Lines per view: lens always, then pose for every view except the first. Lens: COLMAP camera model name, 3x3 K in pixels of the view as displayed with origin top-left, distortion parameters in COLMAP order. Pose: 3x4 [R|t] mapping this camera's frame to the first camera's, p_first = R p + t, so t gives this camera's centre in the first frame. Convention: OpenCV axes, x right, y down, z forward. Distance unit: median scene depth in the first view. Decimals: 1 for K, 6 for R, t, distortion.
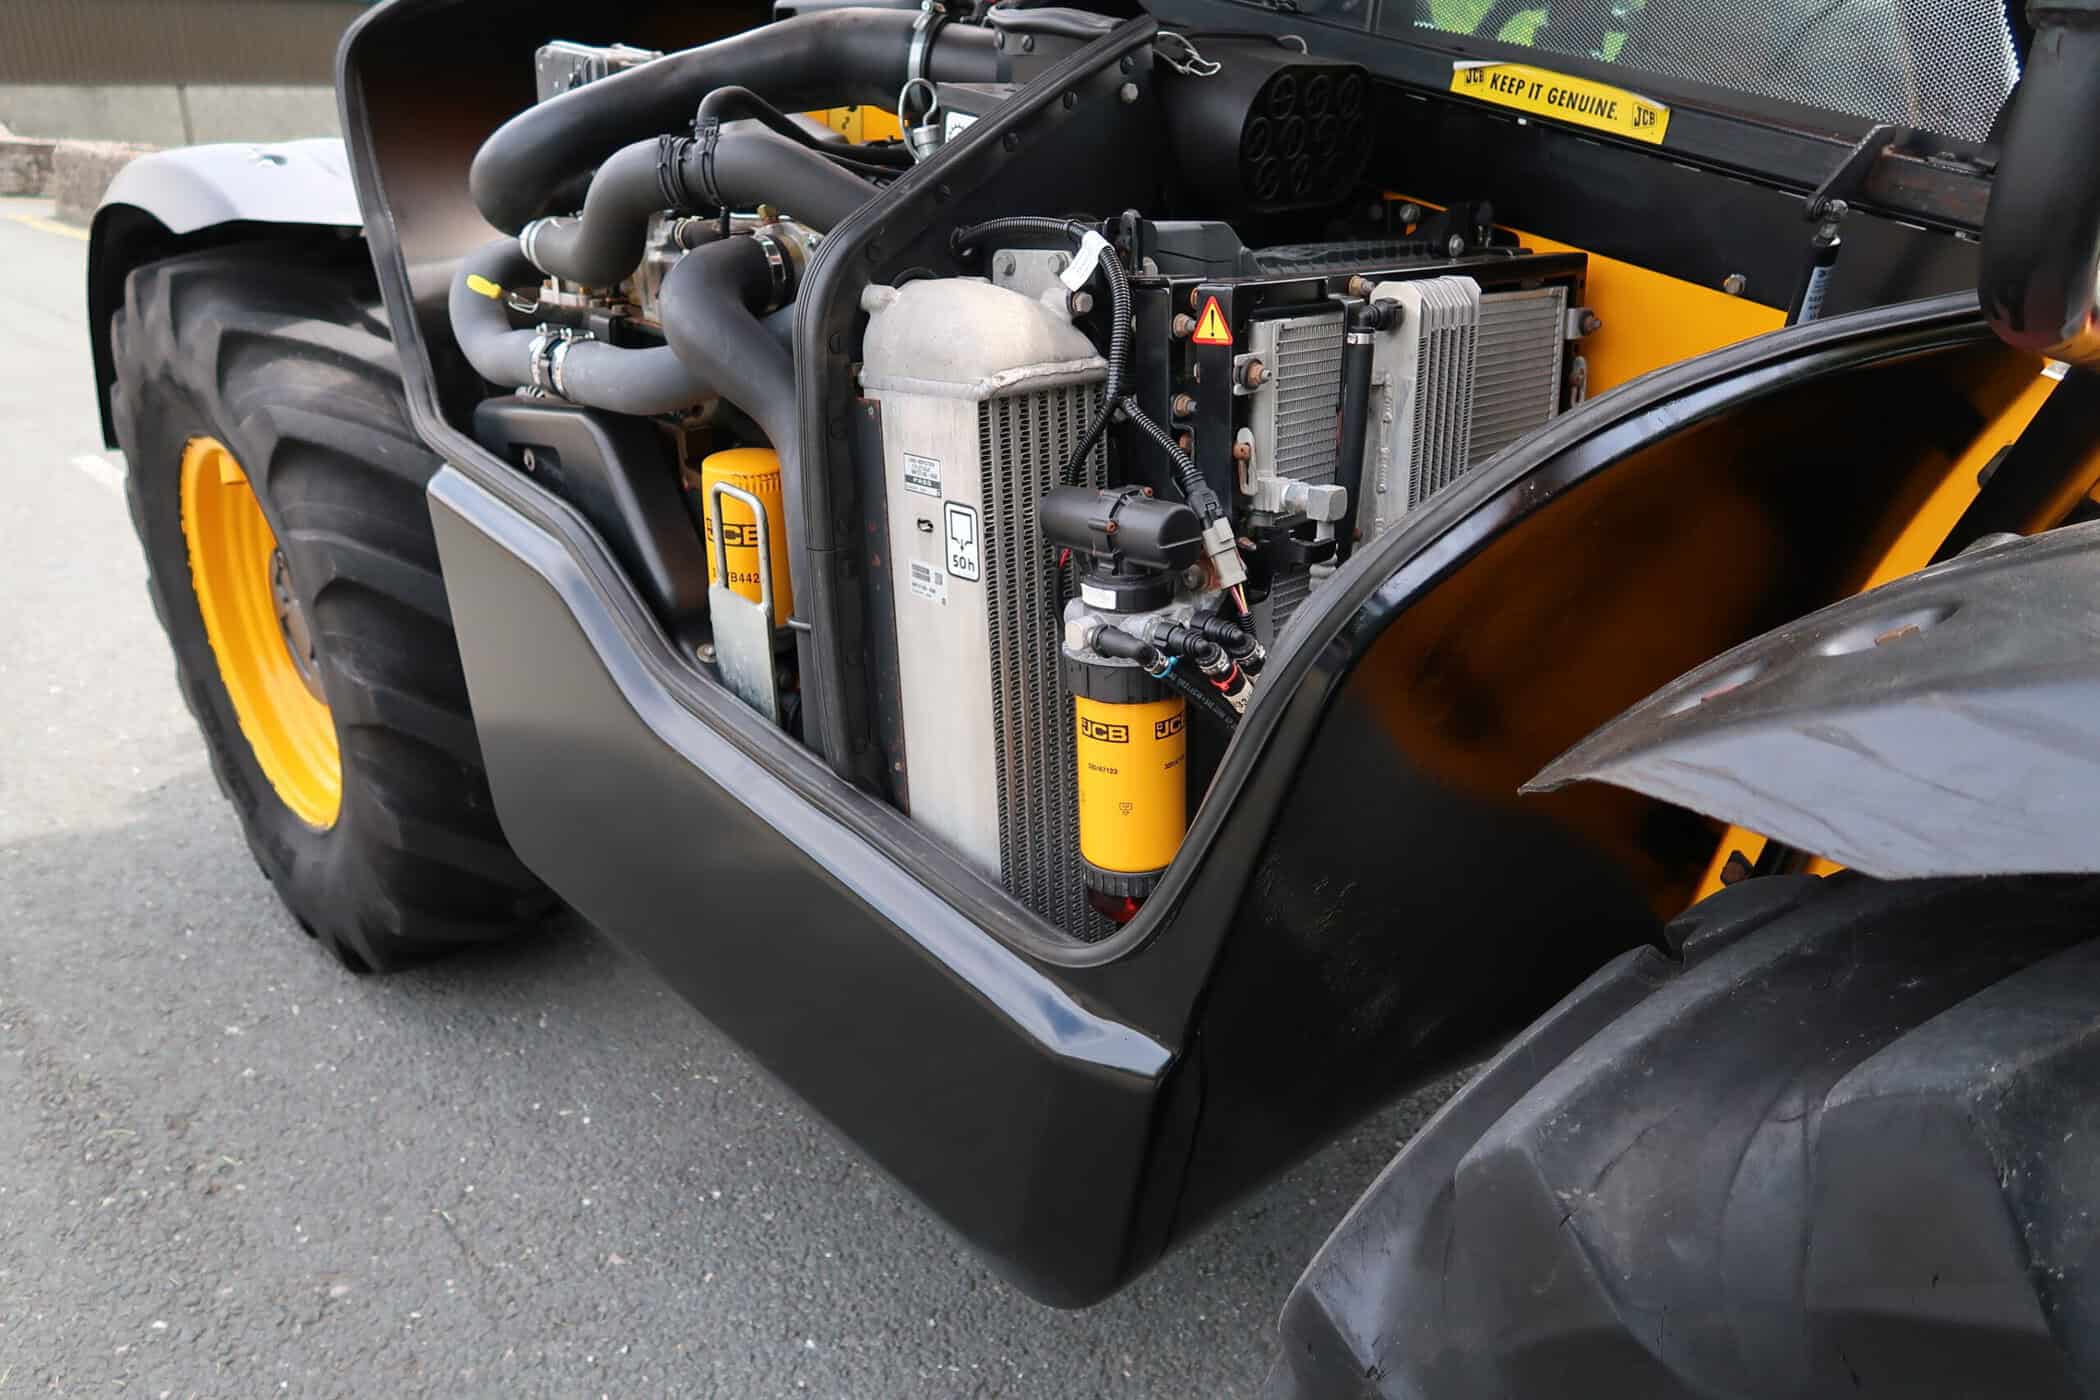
lens RADIAL K [[1423.1, 0, 1050.0], [0, 1423.1, 700.0], [0, 0, 1]] dist [-0.027355, -0.000395]
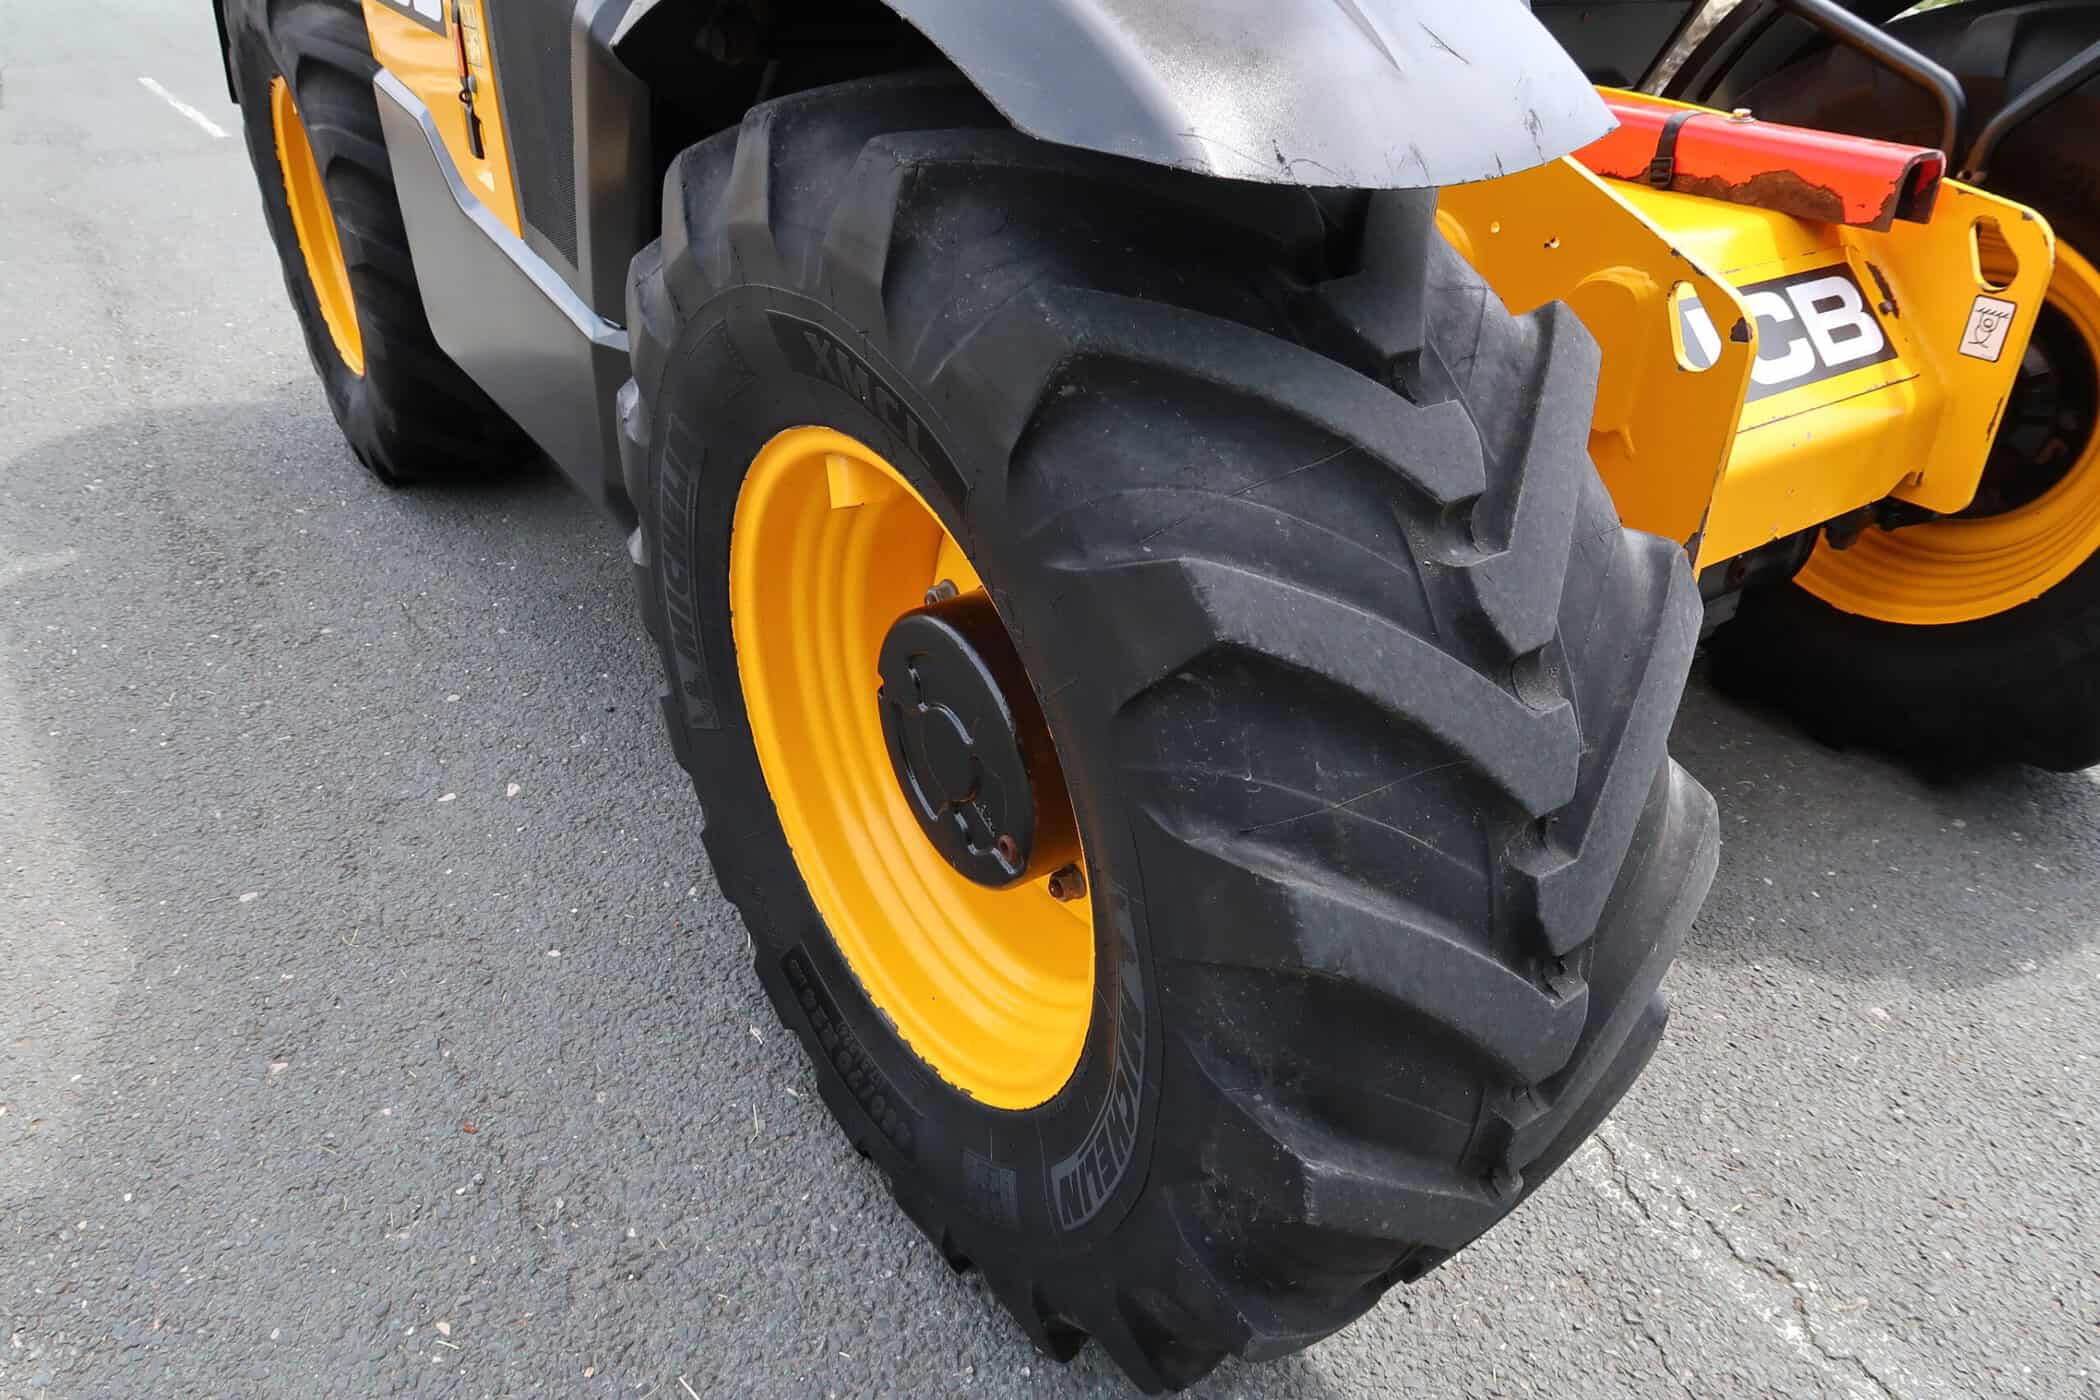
lens RADIAL K [[1438.1, 0, 1043.3], [0, 1438.1, 700.4], [0, 0, 1]] dist [-0.033889, 0.016869]
pose [[0.985758, 0.076985, -0.149512, 0.411091], [-0.058158, 0.990266, 0.126452, 0.208475], [0.157792, -0.115955, 0.980641, -0.334151]]
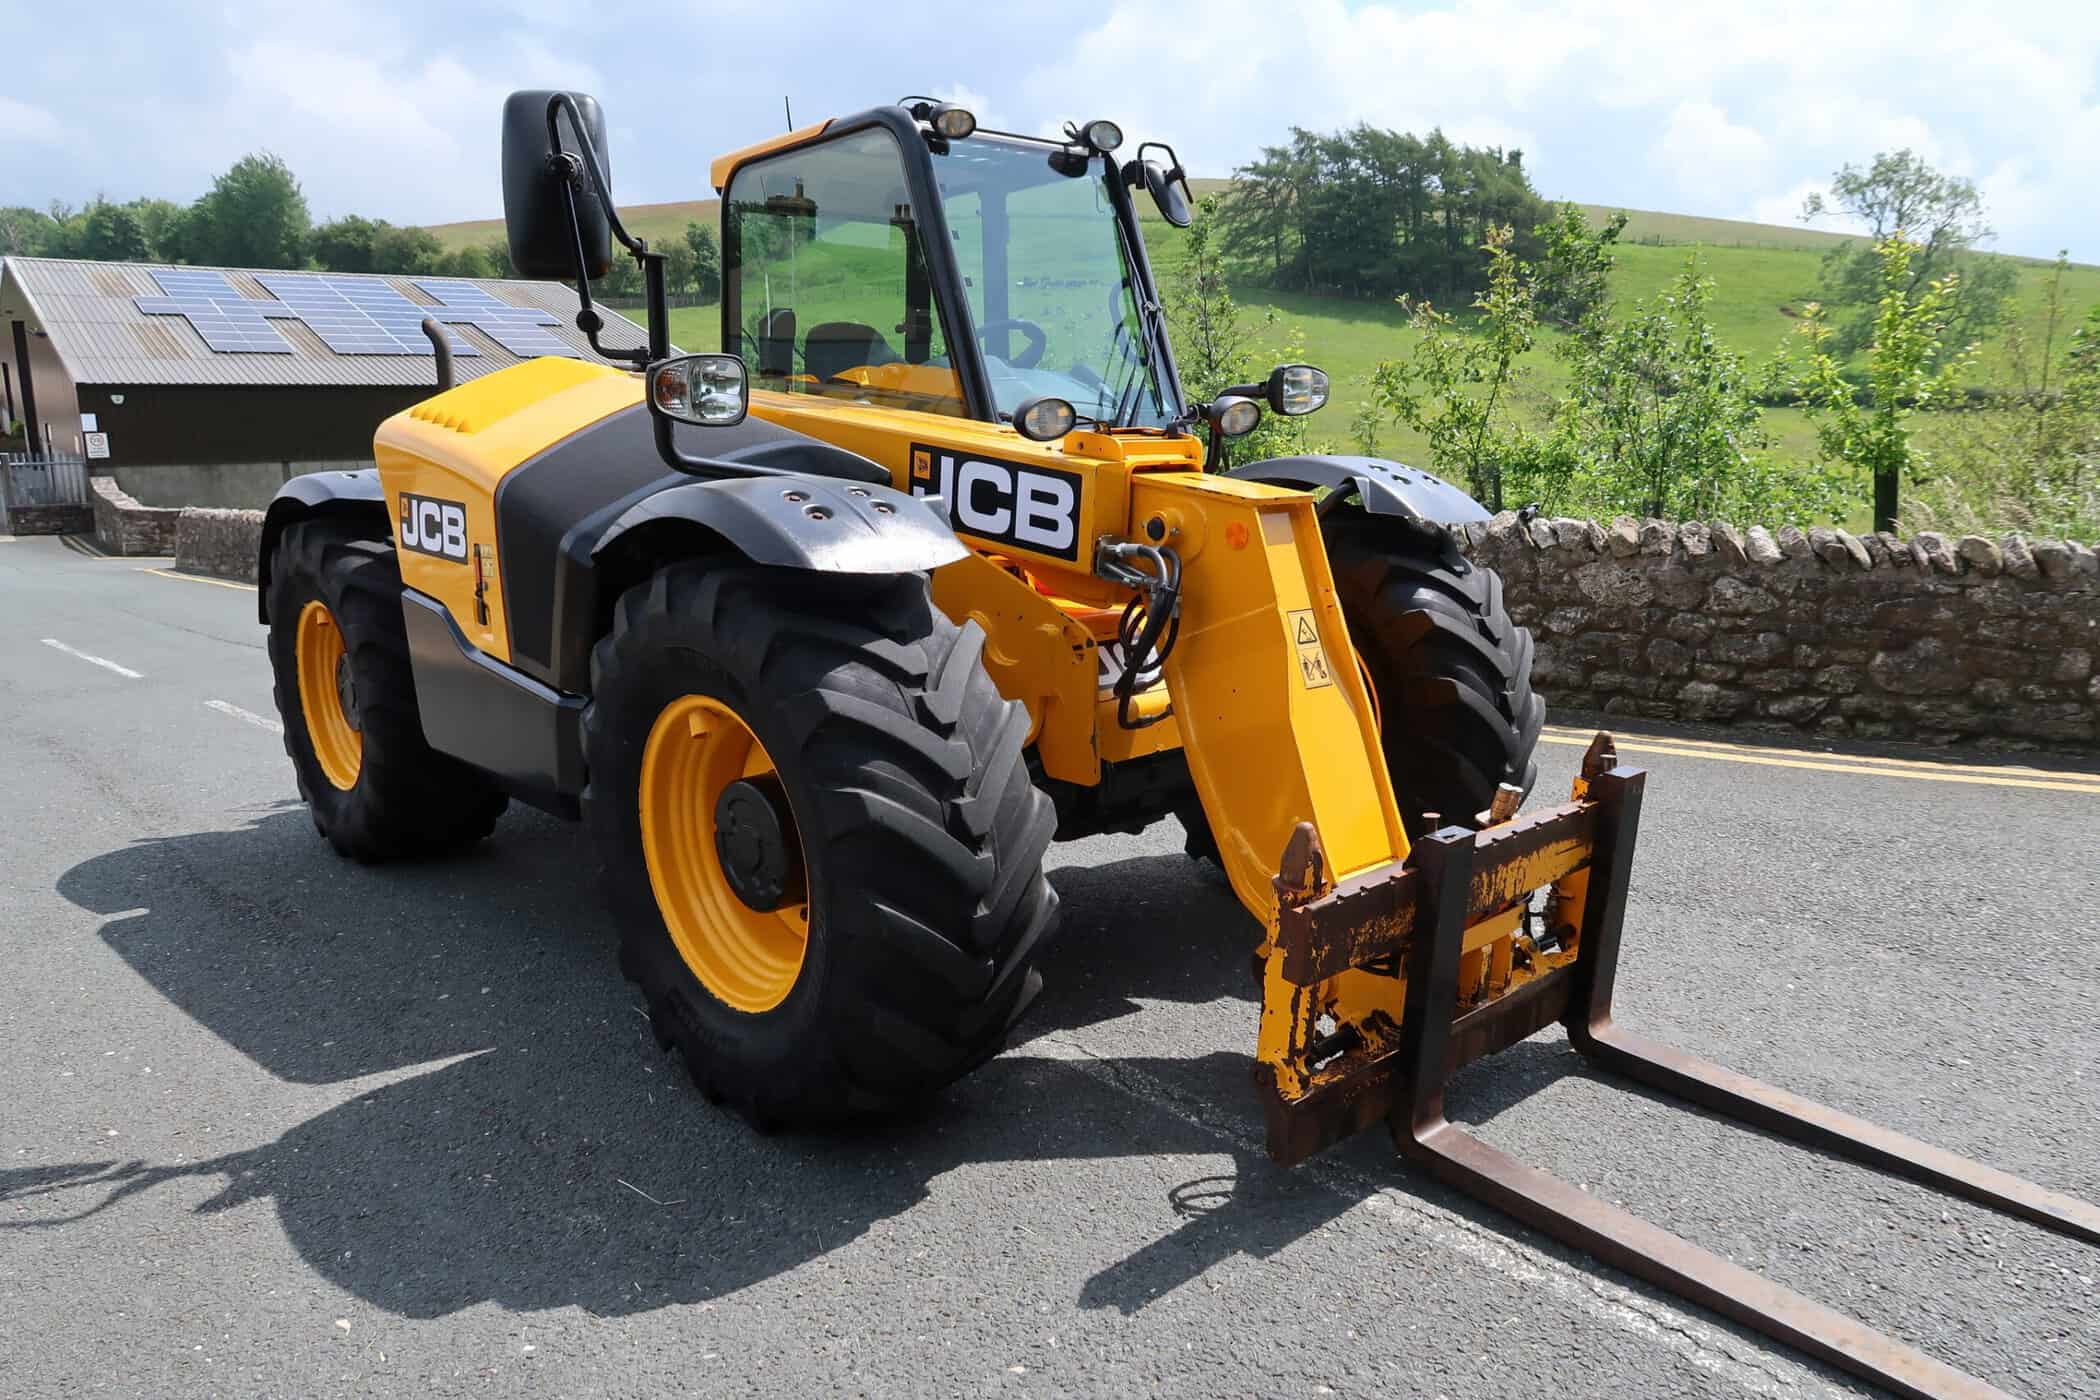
lens RADIAL K [[1423.1, 0, 1050.0], [0, 1423.1, 700.0], [0, 0, 1]] dist [-0.027355, -0.000395]
pose [[0.998635, -0.038967, -0.034775, 0.616216], [0.030430, 0.975261, -0.218954, 0.484046], [0.042447, 0.217597, 0.975115, -1.058967]]
